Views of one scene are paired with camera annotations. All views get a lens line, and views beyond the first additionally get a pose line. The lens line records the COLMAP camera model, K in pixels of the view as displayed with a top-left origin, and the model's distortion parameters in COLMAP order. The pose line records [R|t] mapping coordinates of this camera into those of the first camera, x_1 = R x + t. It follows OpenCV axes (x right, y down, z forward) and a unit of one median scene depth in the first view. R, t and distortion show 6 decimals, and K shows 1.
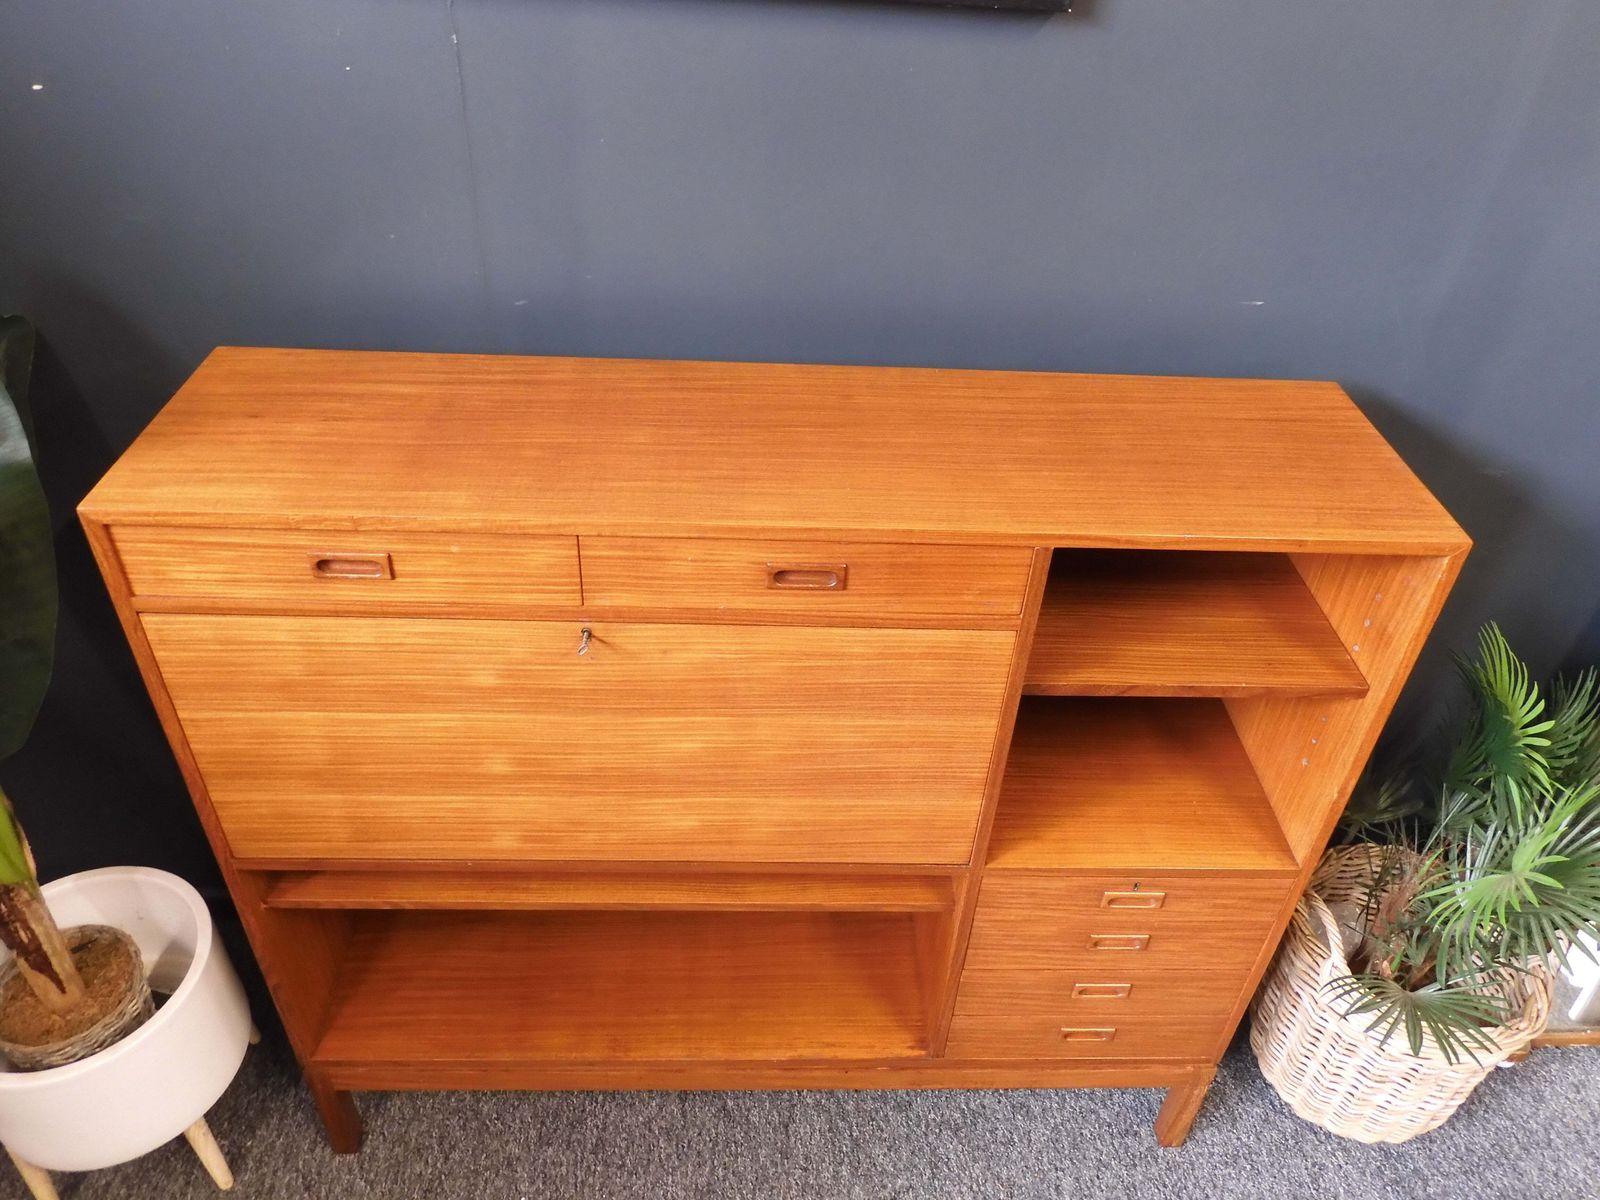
lens RADIAL K [[1147.9, 0, 799.0], [0, 1147.9, 597.4], [0, 0, 1]] dist [0.005271, -0.009403]
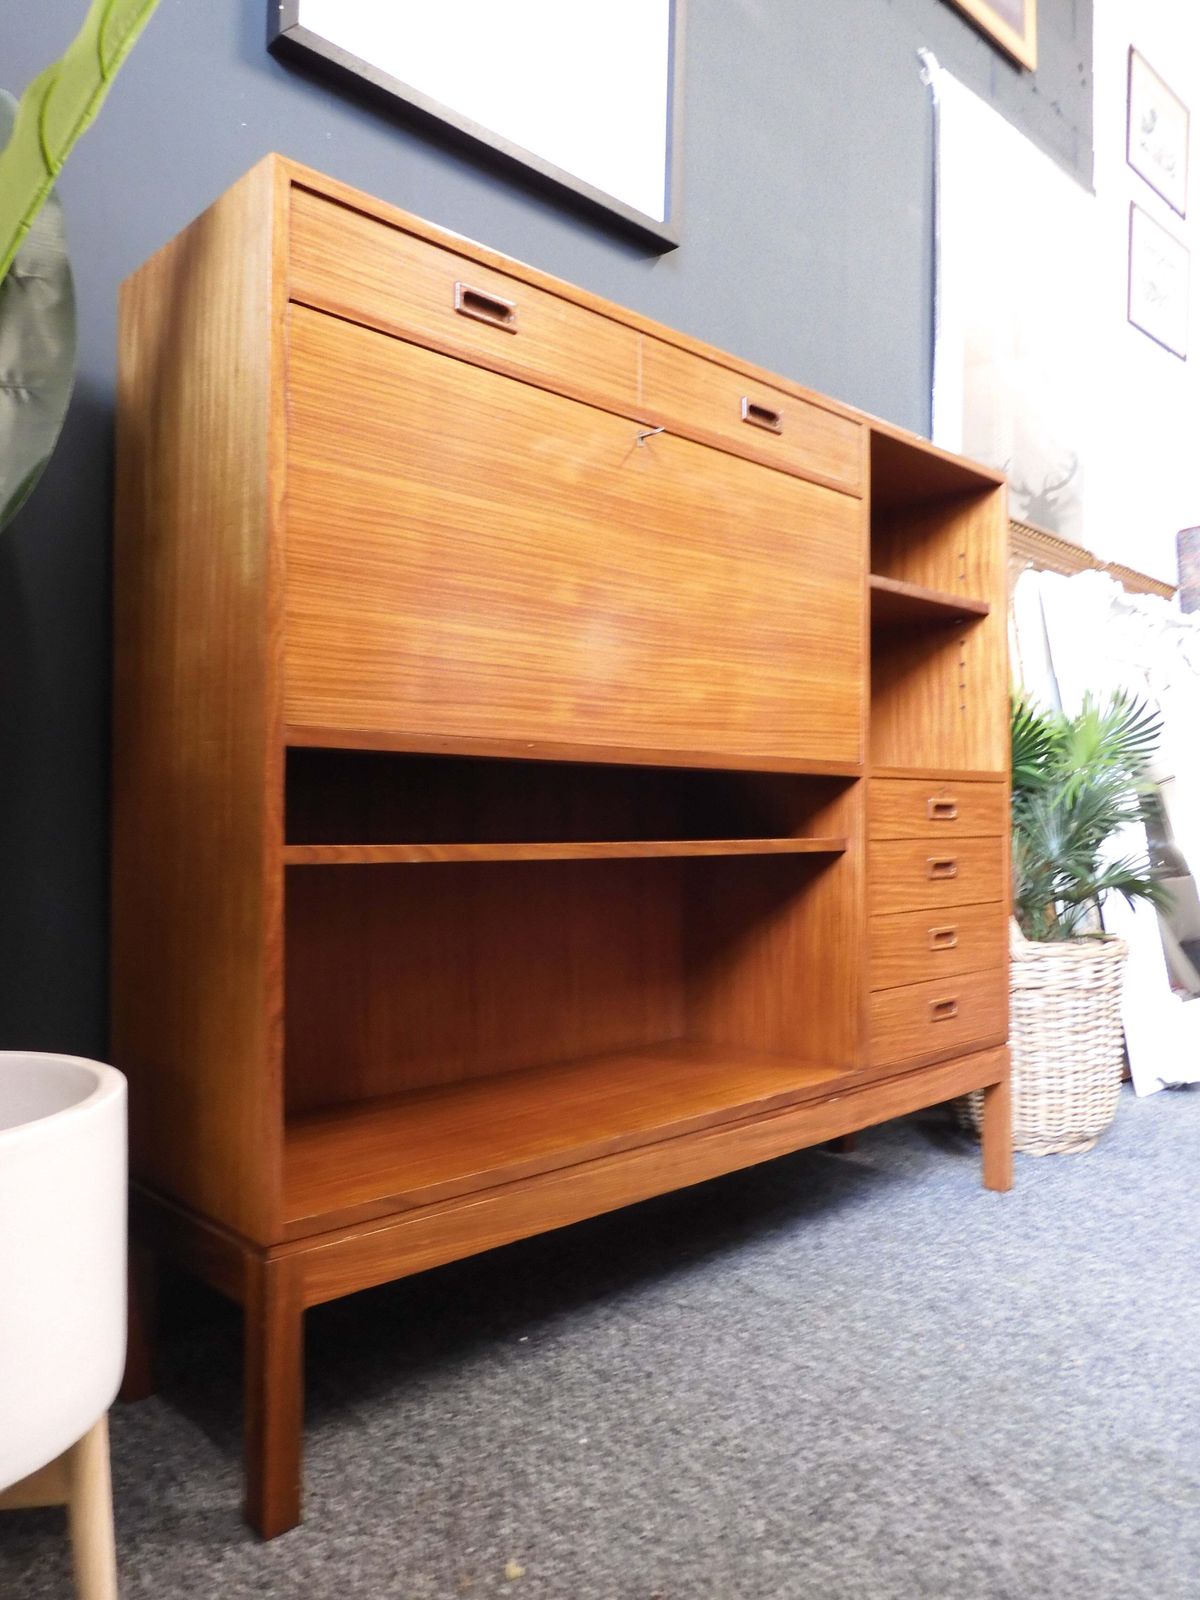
lens RADIAL K [[1147.9, 0, 602.2], [0, 1147.9, 803.6], [0, 0, 1]] dist [0.005271, -0.009403]
pose [[0.741112, -0.033126, 0.670564, -0.726187], [0.432478, 0.787513, -0.439074, 0.587412], [-0.513533, 0.615407, 0.597962, 0.425681]]
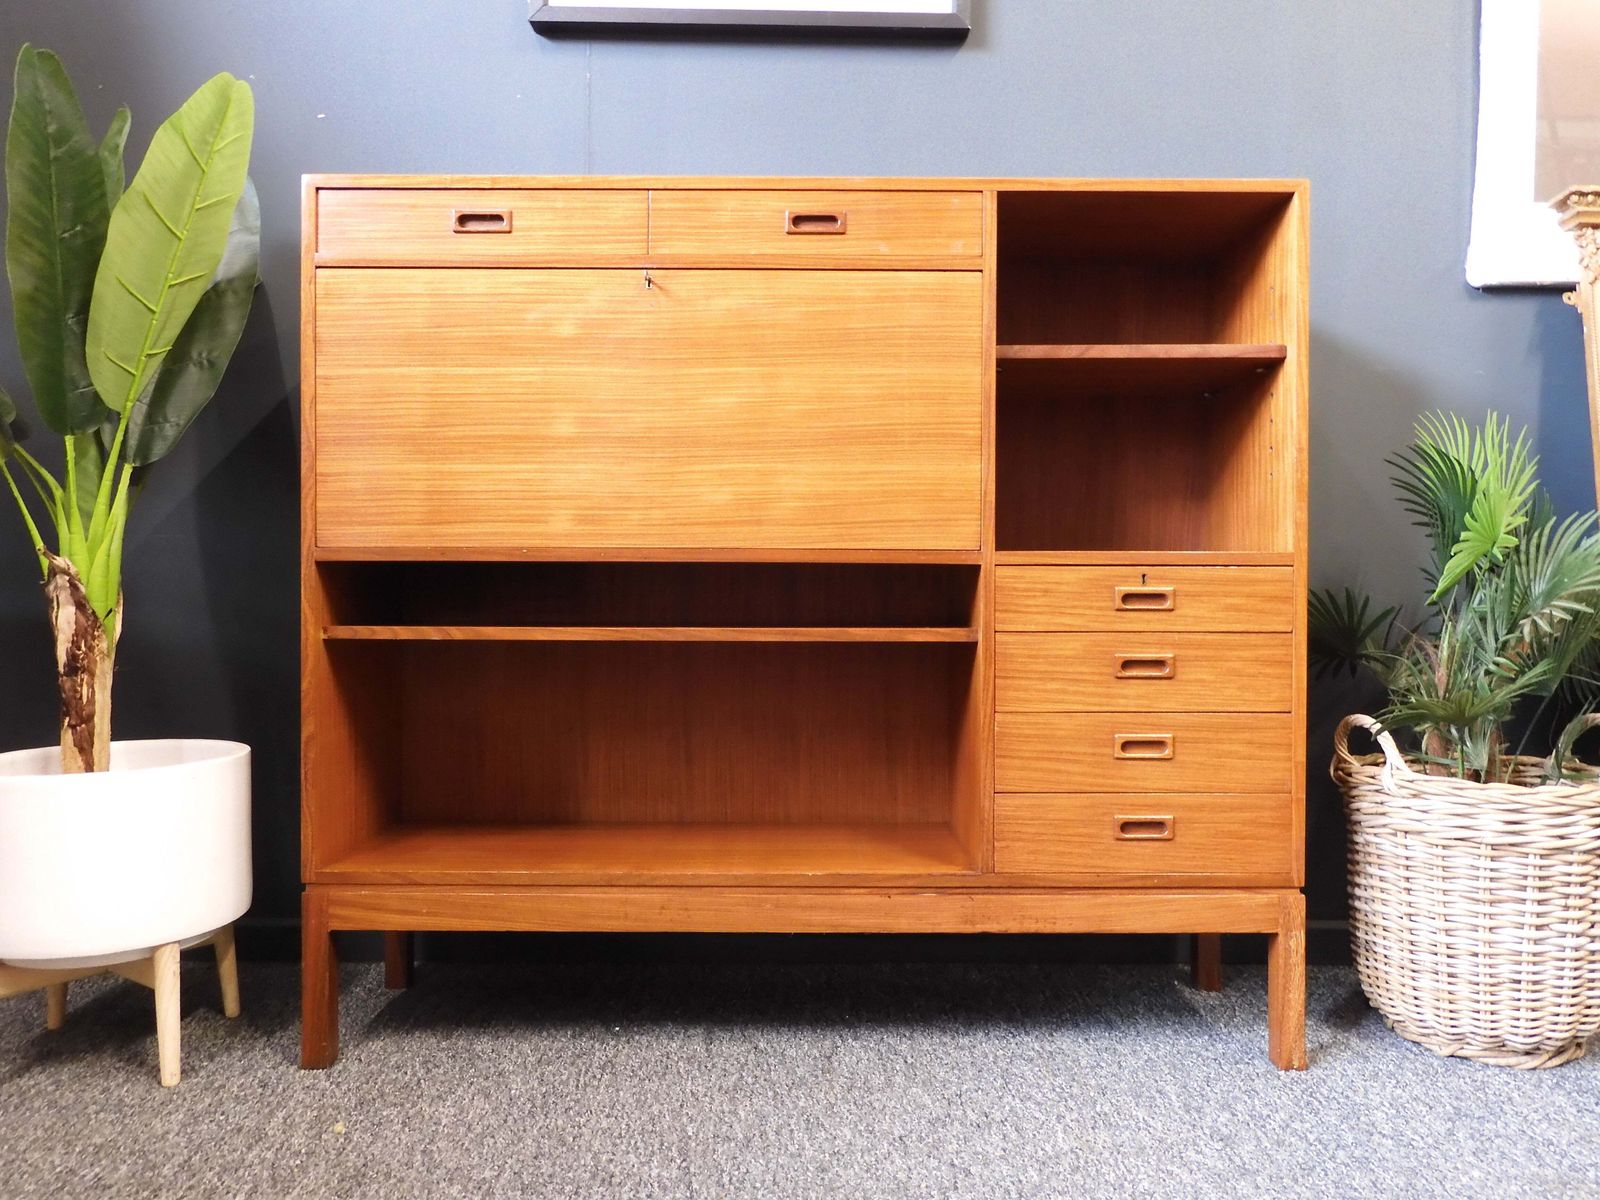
lens RADIAL K [[1147.9, 0, 796.1], [0, 1147.9, 603.2], [0, 0, 1]] dist [0.005271, -0.009403]
pose [[0.998809, -0.039000, -0.029314, 0.003865], [0.013481, 0.798062, -0.602425, 0.827458], [0.046889, 0.601313, 0.797637, 0.142490]]
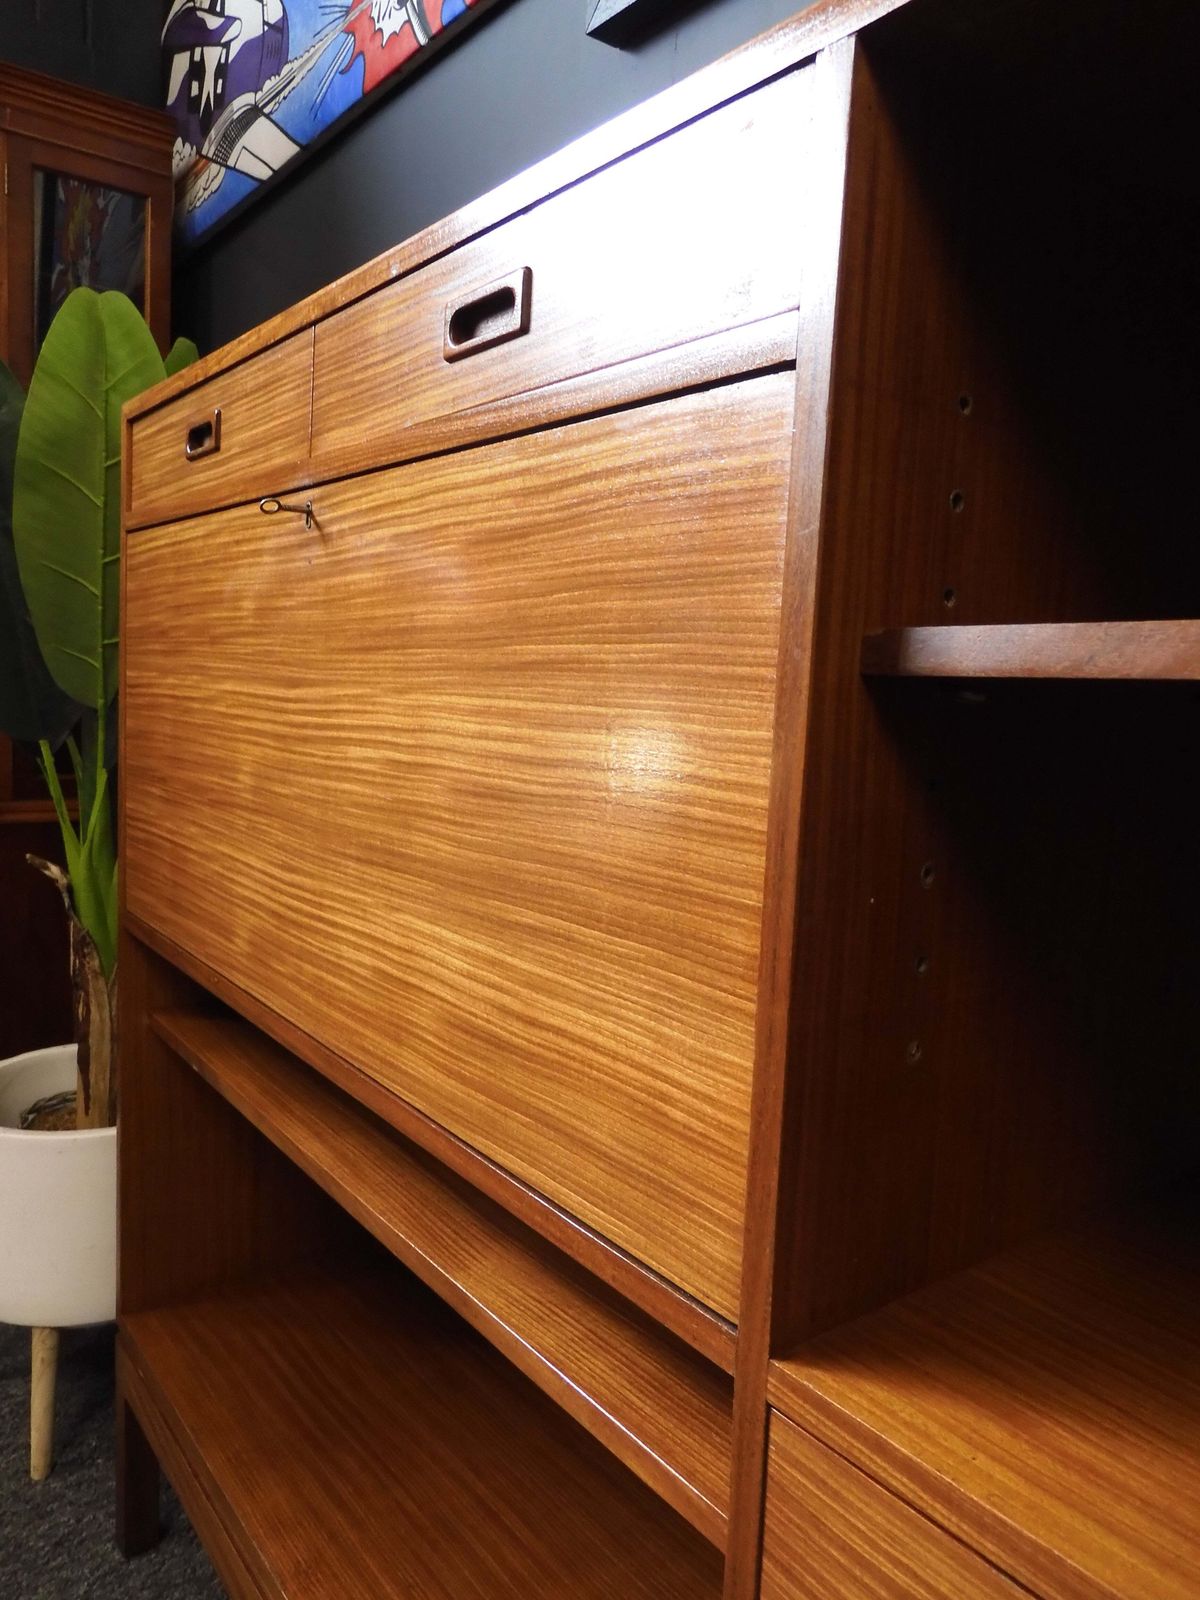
lens RADIAL K [[1147.9, 0, 605.1], [0, 1147.9, 794.5], [0, 0, 1]] dist [0.005271, -0.009403]
pose [[0.585102, 0.066609, -0.808220, 0.339051], [-0.508577, 0.806421, -0.301718, 0.205236], [0.631668, 0.587578, 0.505714, 0.650350]]
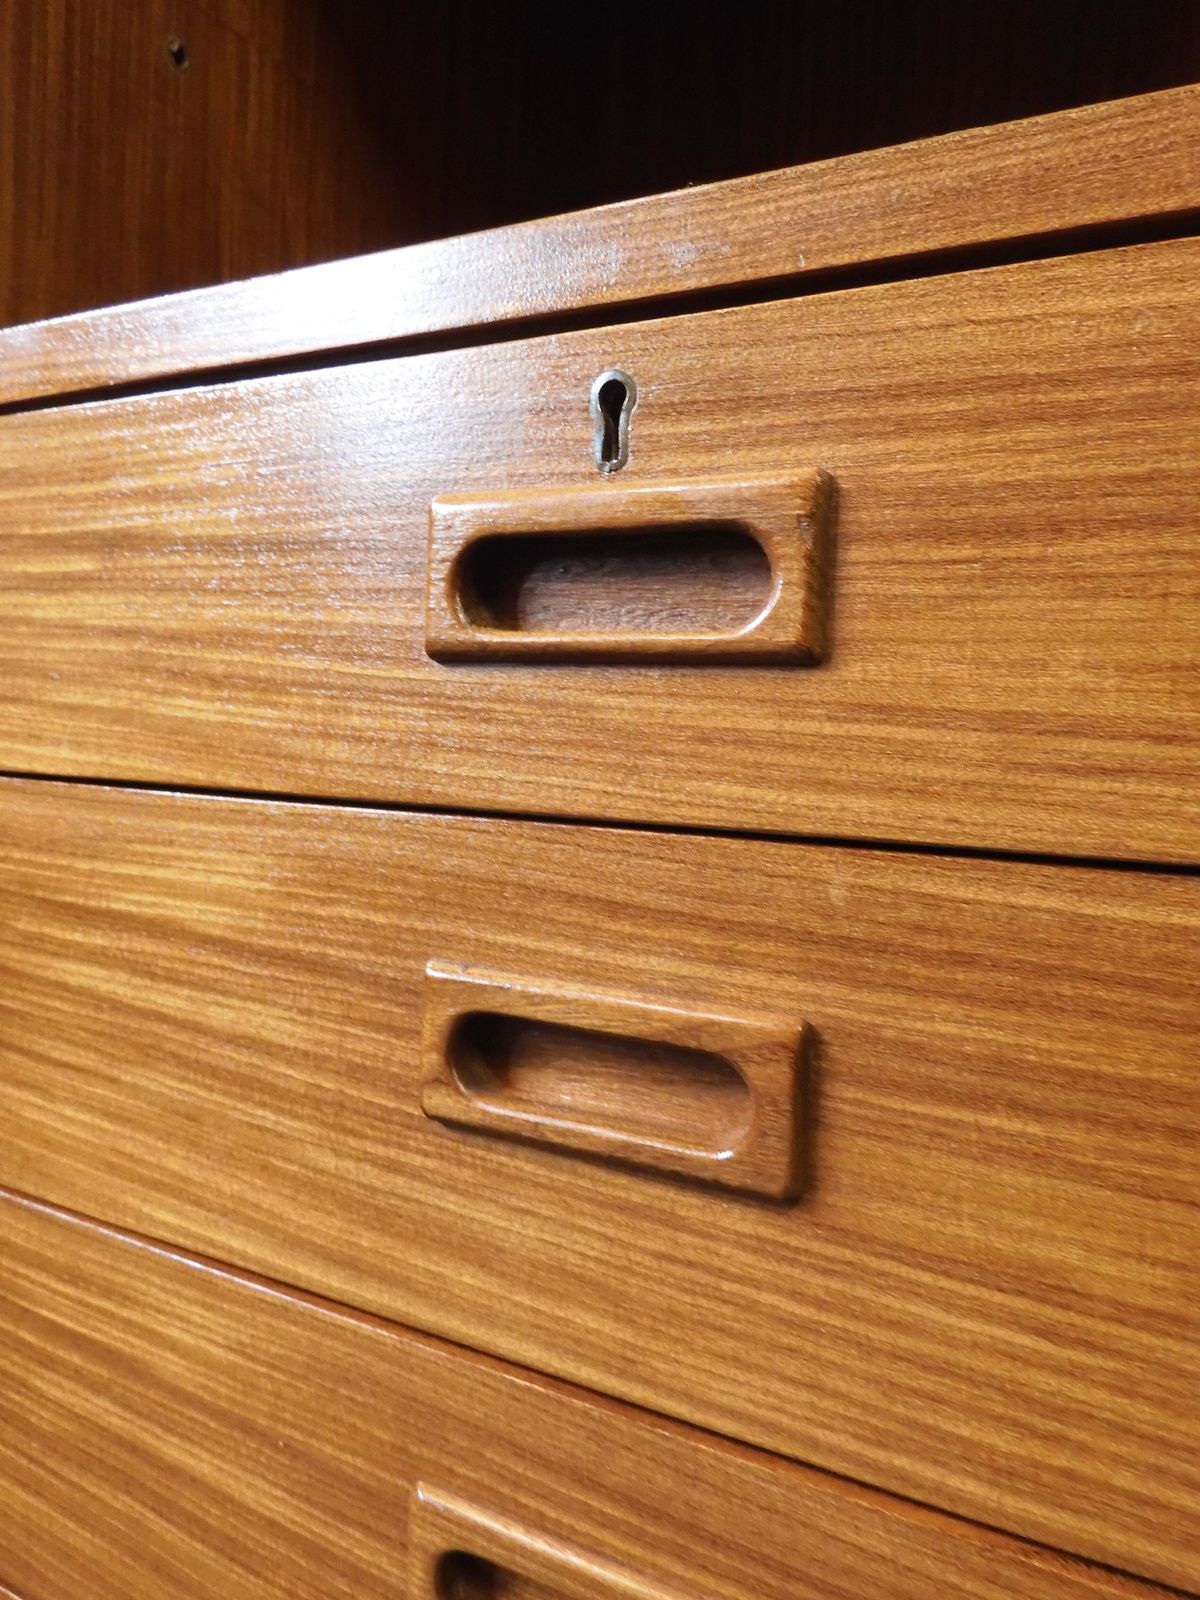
lens RADIAL K [[1147.9, 0, 602.7], [0, 1147.9, 793.4], [0, 0, 1]] dist [0.005271, -0.009403]
pose [[0.865342, 0.023261, -0.500641, 0.332590], [-0.304561, 0.817728, -0.488430, 0.327983], [0.398027, 0.575135, 0.714699, 0.849096]]
